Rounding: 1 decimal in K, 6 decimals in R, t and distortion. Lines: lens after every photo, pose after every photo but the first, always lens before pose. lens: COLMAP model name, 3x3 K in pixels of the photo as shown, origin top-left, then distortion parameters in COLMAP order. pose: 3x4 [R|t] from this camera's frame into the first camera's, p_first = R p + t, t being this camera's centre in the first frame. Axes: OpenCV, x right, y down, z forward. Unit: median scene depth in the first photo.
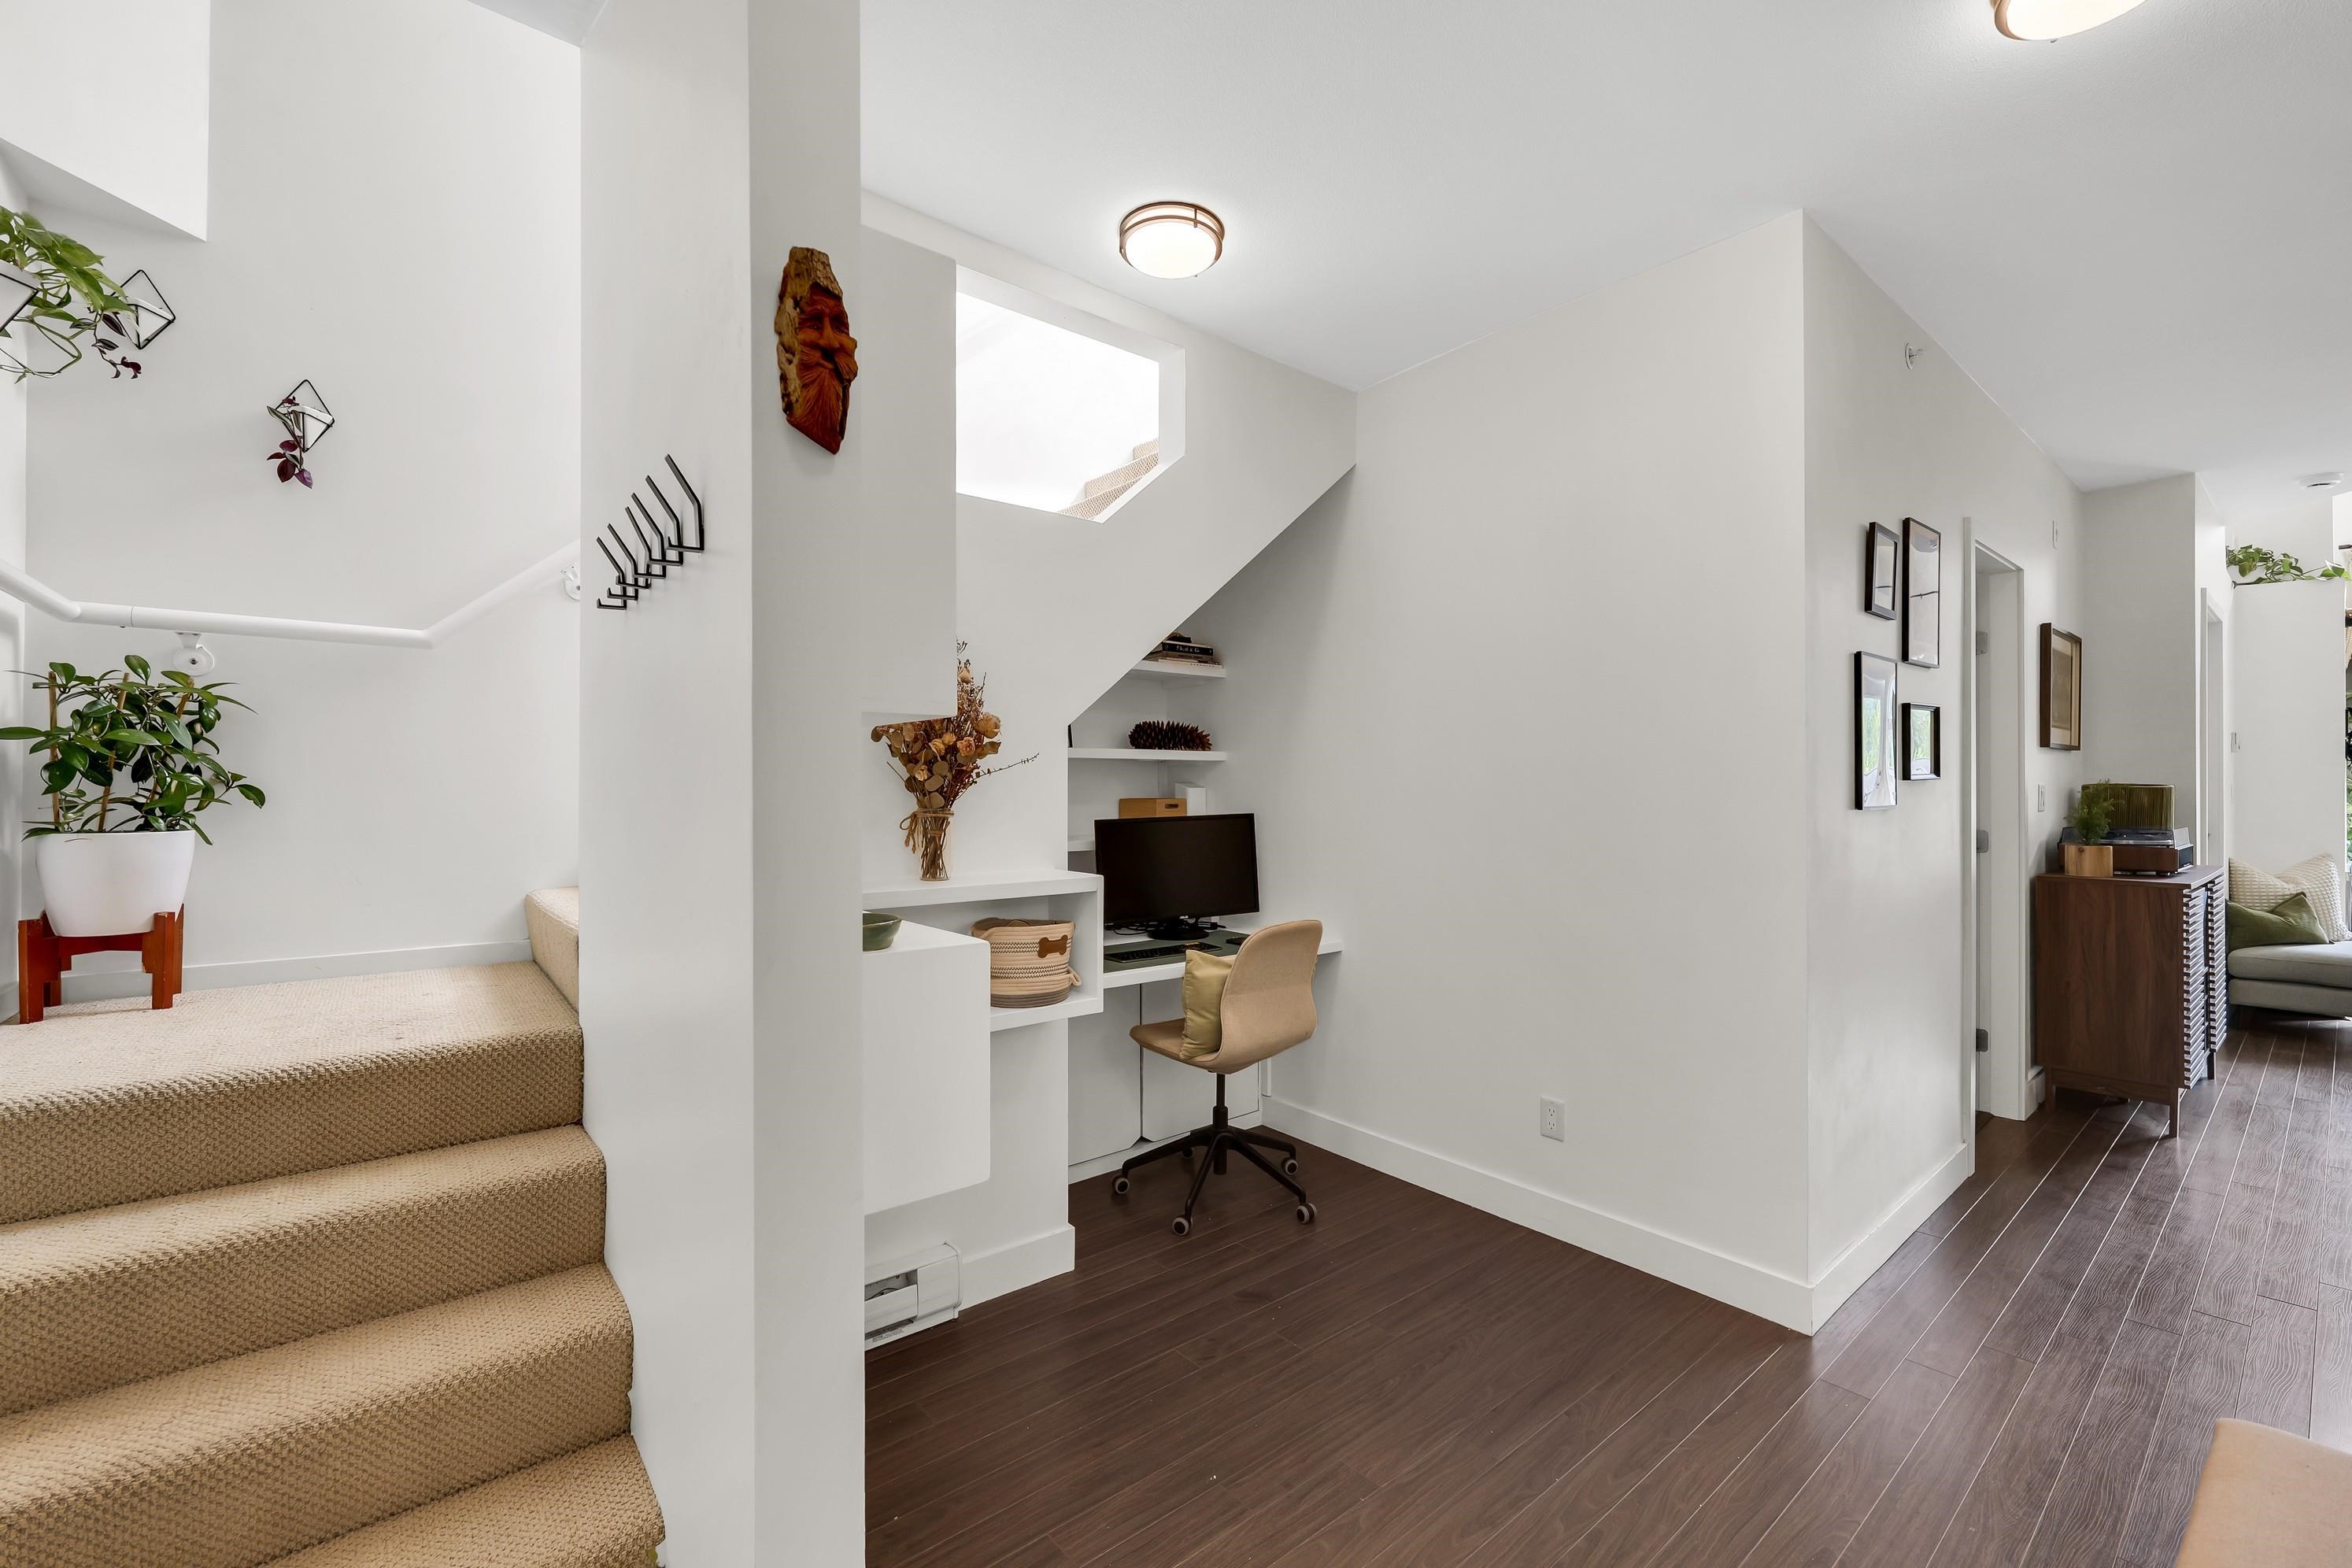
lens RADIAL K [[951.6, 0, 1181.6], [0, 951.6, 795.7], [0, 0, 1]] dist [-0.001504, 0.000080]
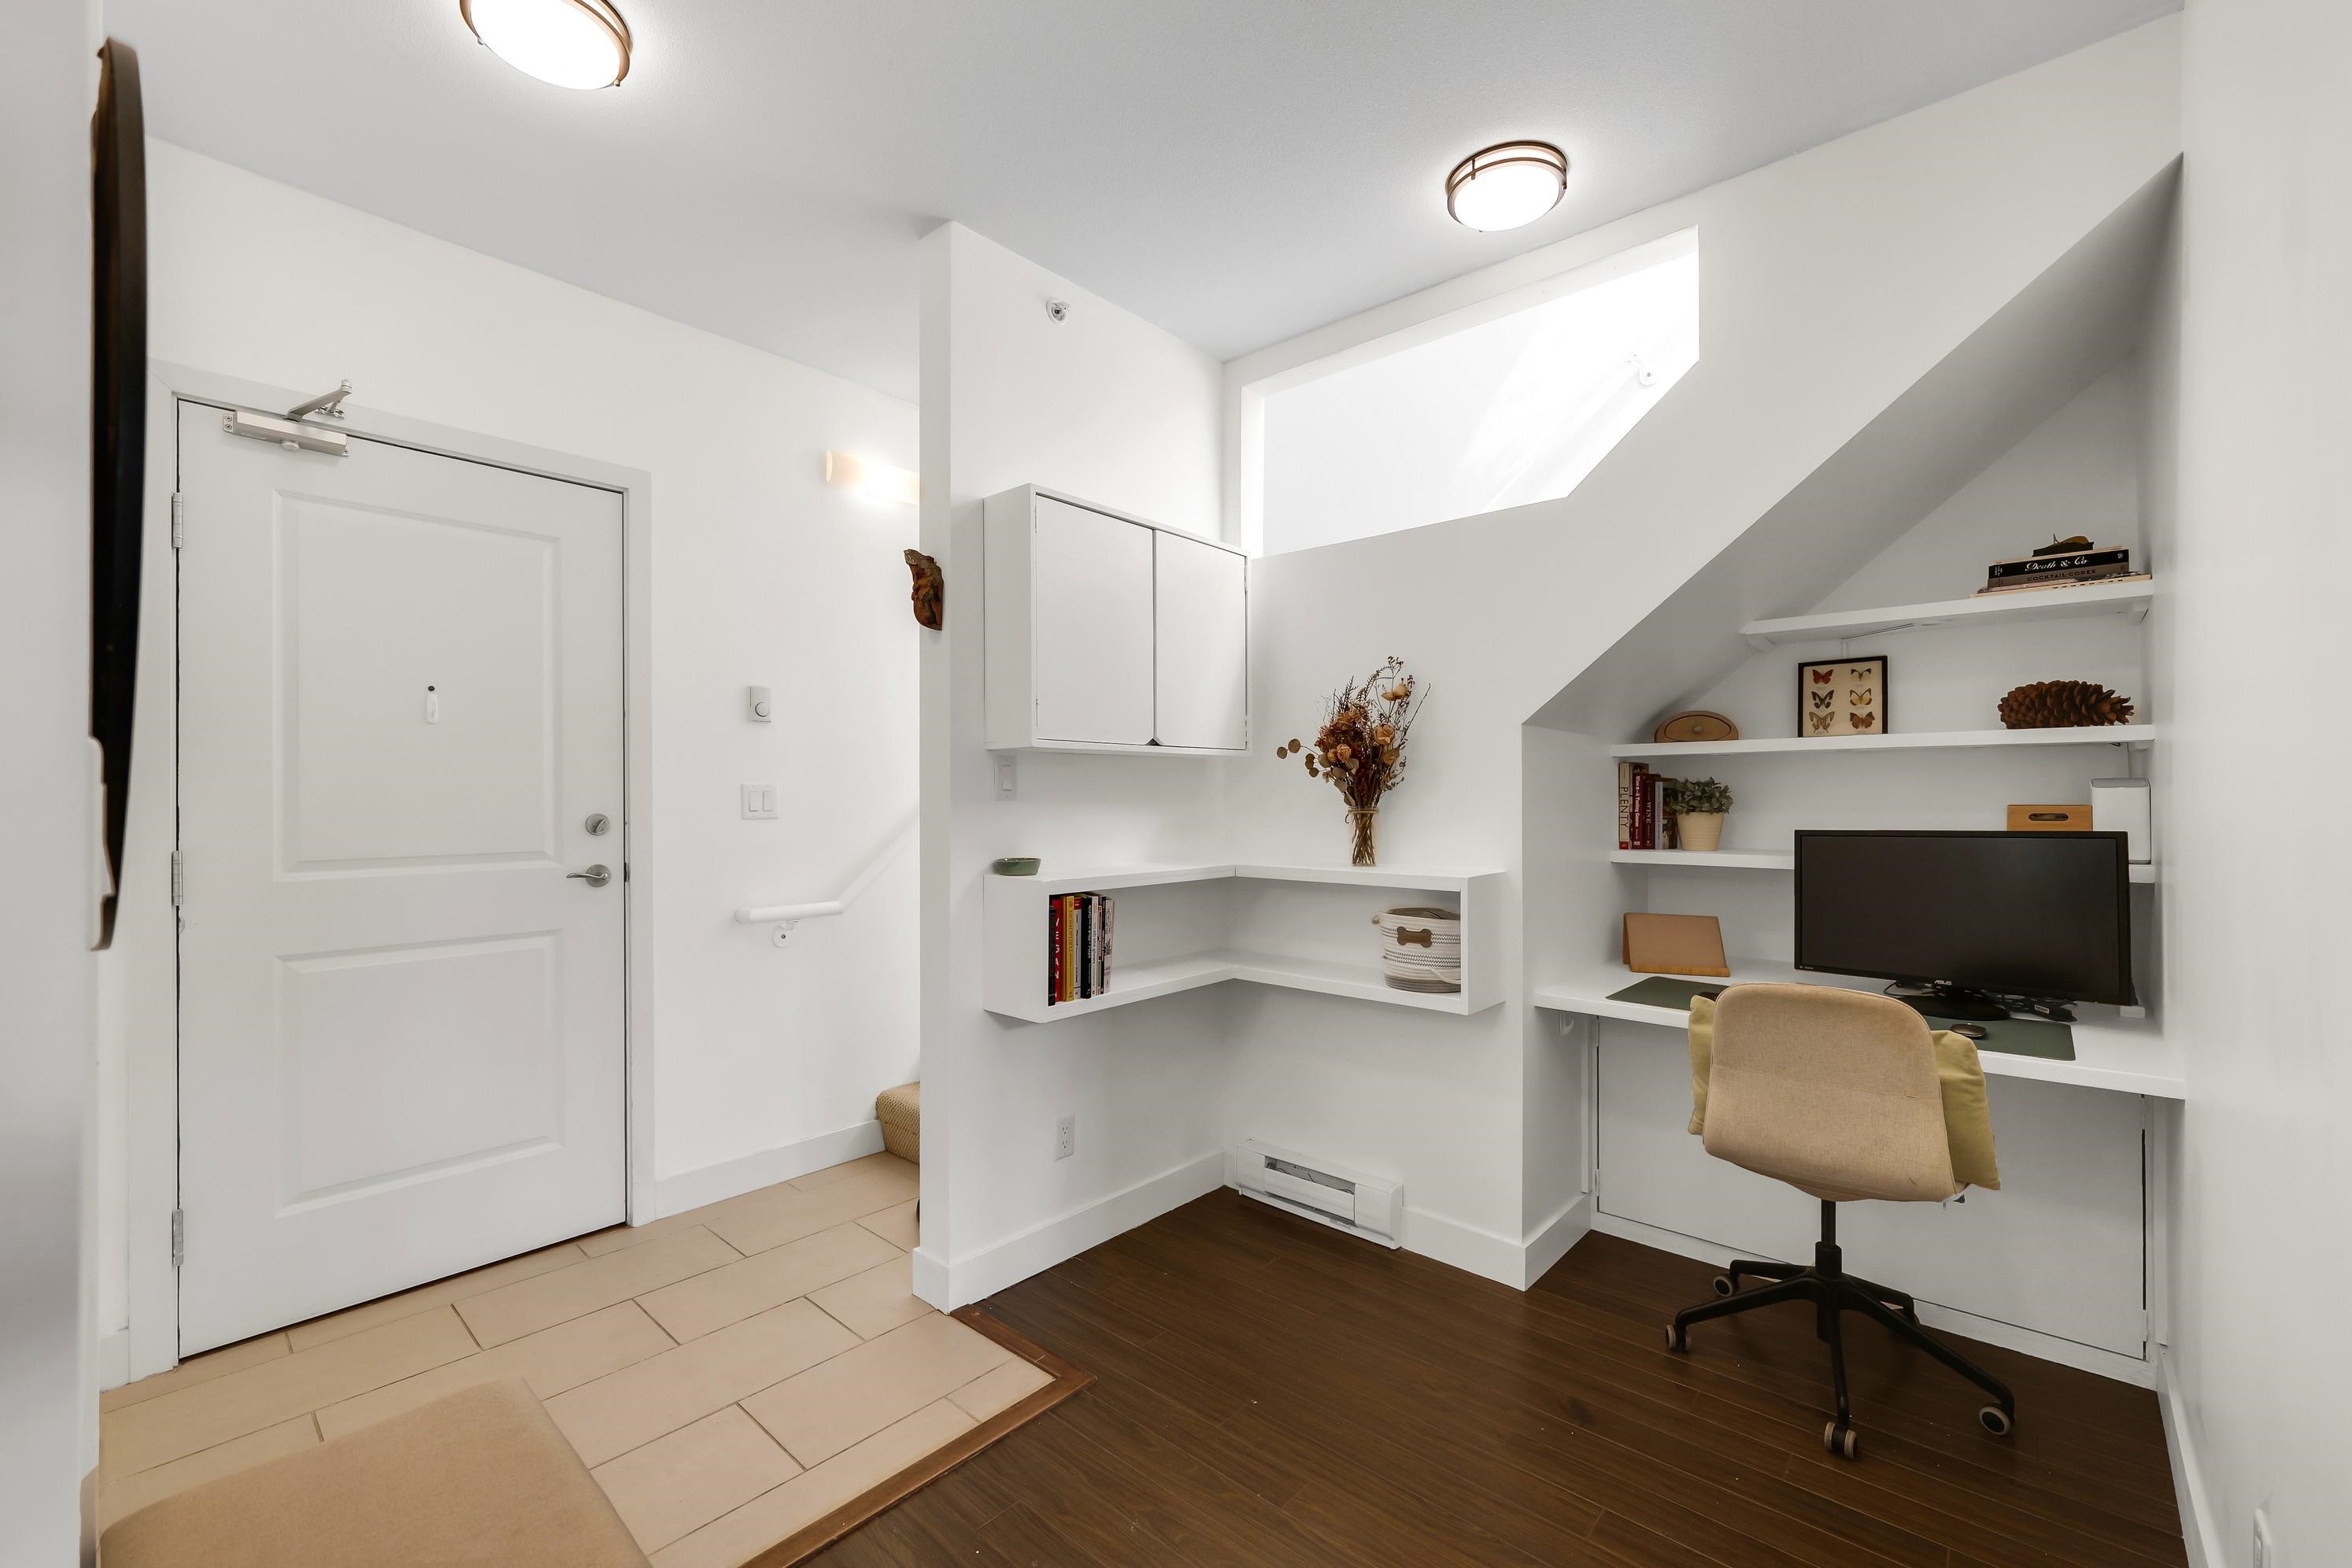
lens RADIAL K [[962.3, 0, 1174.8], [0, 962.3, 802.8], [0, 0, 1]] dist [-0.001480, 0.000025]
pose [[0.144225, 0.004616, -0.989534, 0.723832], [-0.006353, 0.999973, 0.003738, 0.004223], [0.989525, 0.005747, 0.144250, 0.468808]]
